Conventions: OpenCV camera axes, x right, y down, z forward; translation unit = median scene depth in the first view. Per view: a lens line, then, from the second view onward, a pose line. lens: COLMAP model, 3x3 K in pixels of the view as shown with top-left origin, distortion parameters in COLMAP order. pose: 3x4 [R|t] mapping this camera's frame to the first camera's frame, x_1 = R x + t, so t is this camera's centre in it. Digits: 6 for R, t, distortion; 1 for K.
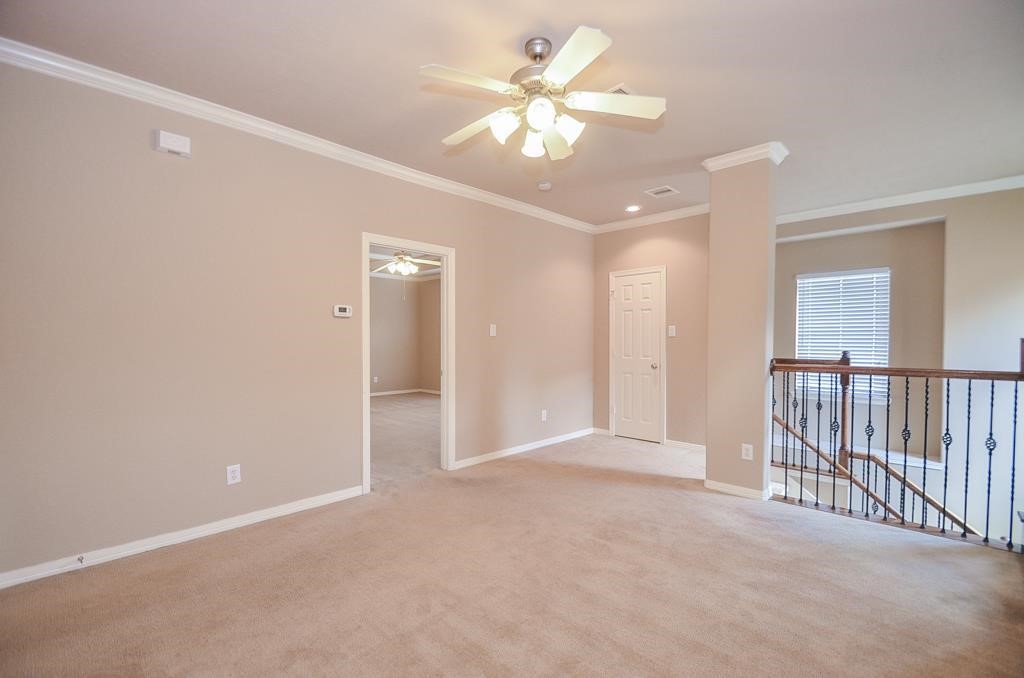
lens RADIAL K [[452.7, 0, 501.6], [0, 452.7, 345.9], [0, 0, 1]] dist [0.018031, -0.017427]
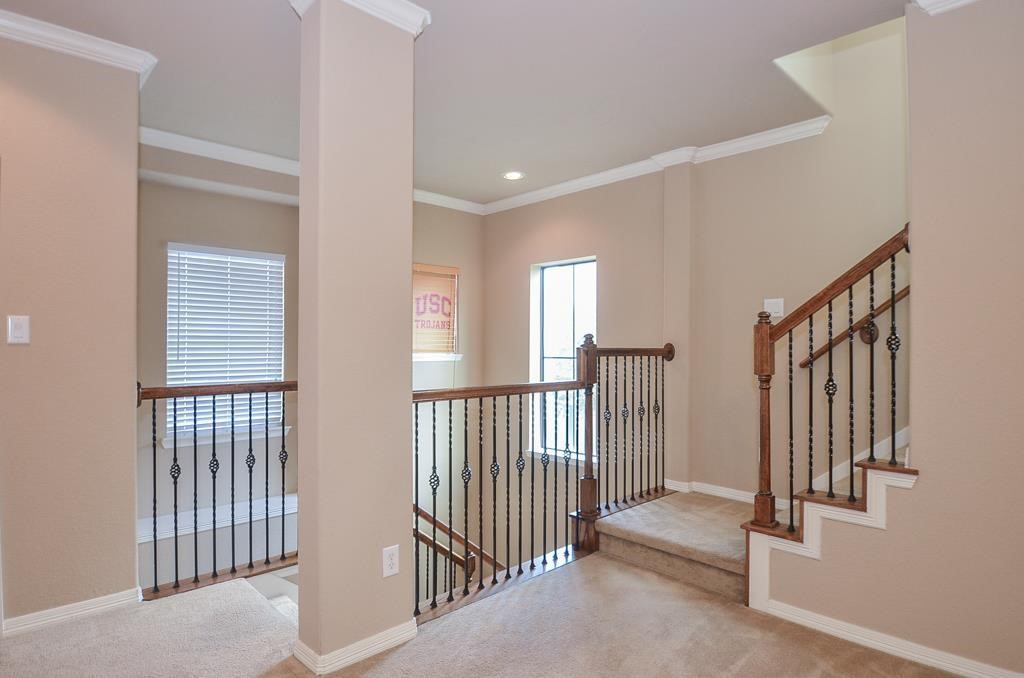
lens RADIAL K [[568.1, 0, 502.0], [0, 568.1, 342.4], [0, 0, 1]] dist [-0.013476, -0.000638]
pose [[0.015095, 0.006540, 0.999865, -0.106041], [0.014755, 0.999868, -0.006763, -0.015647], [-0.999777, 0.014855, 0.014997, 0.677025]]
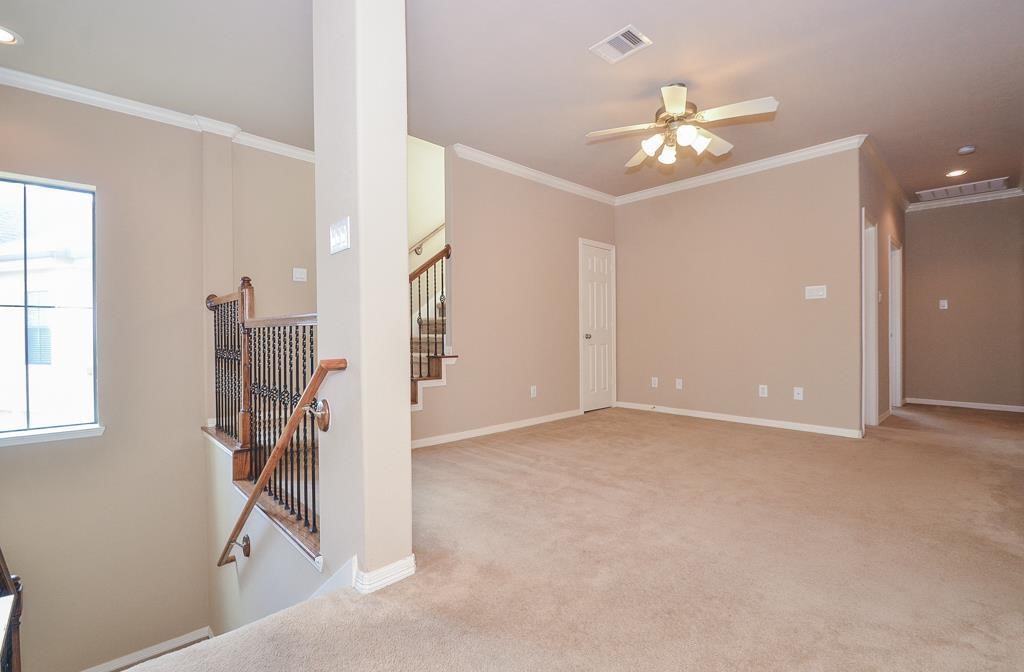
lens RADIAL K [[461.8, 0, 501.9], [0, 461.8, 336.5], [0, 0, 1]] dist [0.019730, -0.018597]
pose [[-0.999698, 0.002699, 0.024419, 0.292783], [0.003189, 0.999794, 0.020036, 0.044476], [-0.024359, 0.020108, -0.999501, 1.250621]]
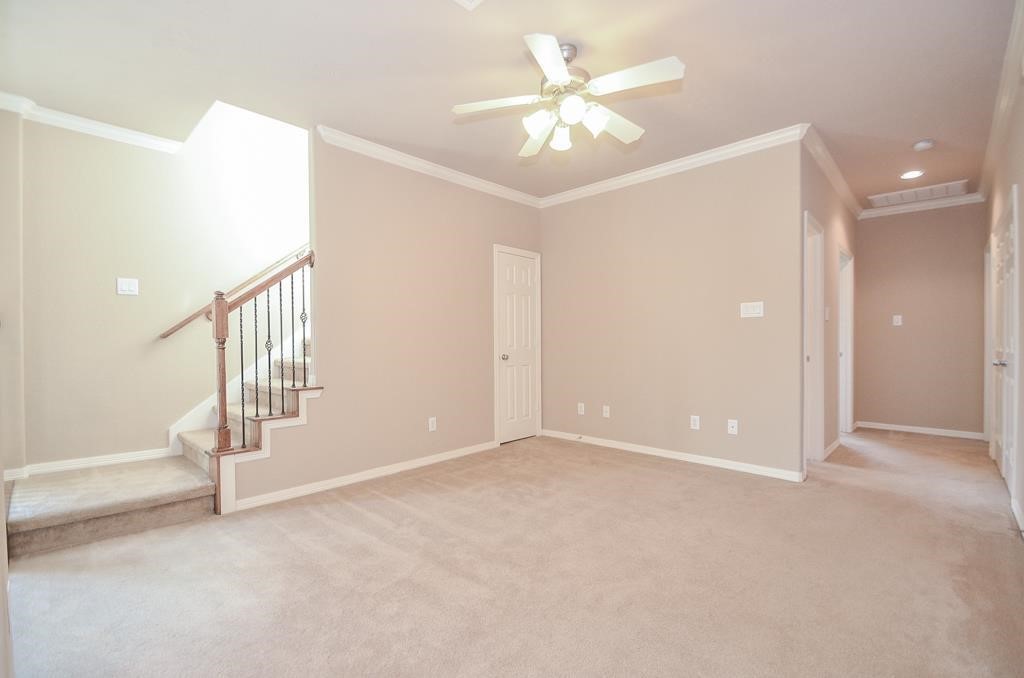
lens RADIAL K [[452.7, 0, 501.6], [0, 452.7, 345.9], [0, 0, 1]] dist [0.018031, -0.017427]
pose [[-0.999809, 0.004134, -0.019082, 0.123896], [0.003595, 0.999595, 0.028228, 0.013677], [0.019191, 0.028154, -0.999419, 1.069290]]
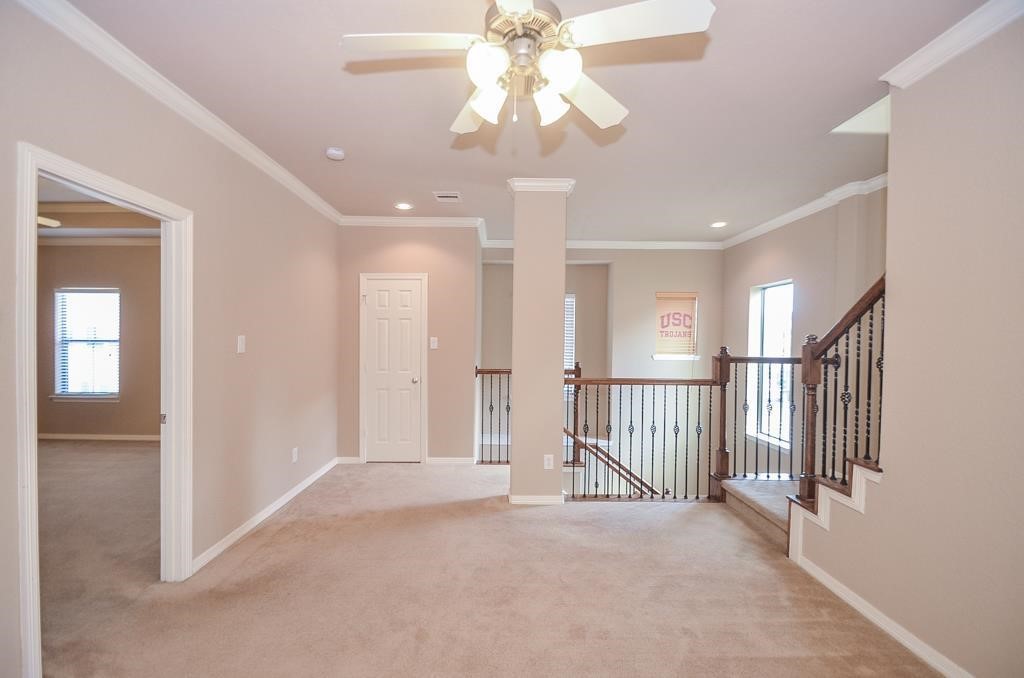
lens RADIAL K [[452.7, 0, 501.6], [0, 452.7, 345.9], [0, 0, 1]] dist [0.018031, -0.017427]
pose [[0.695394, -0.004206, 0.718617, -0.241613], [-0.000143, 0.999982, 0.005991, -0.037032], [-0.718629, -0.004269, 0.695381, 0.266905]]
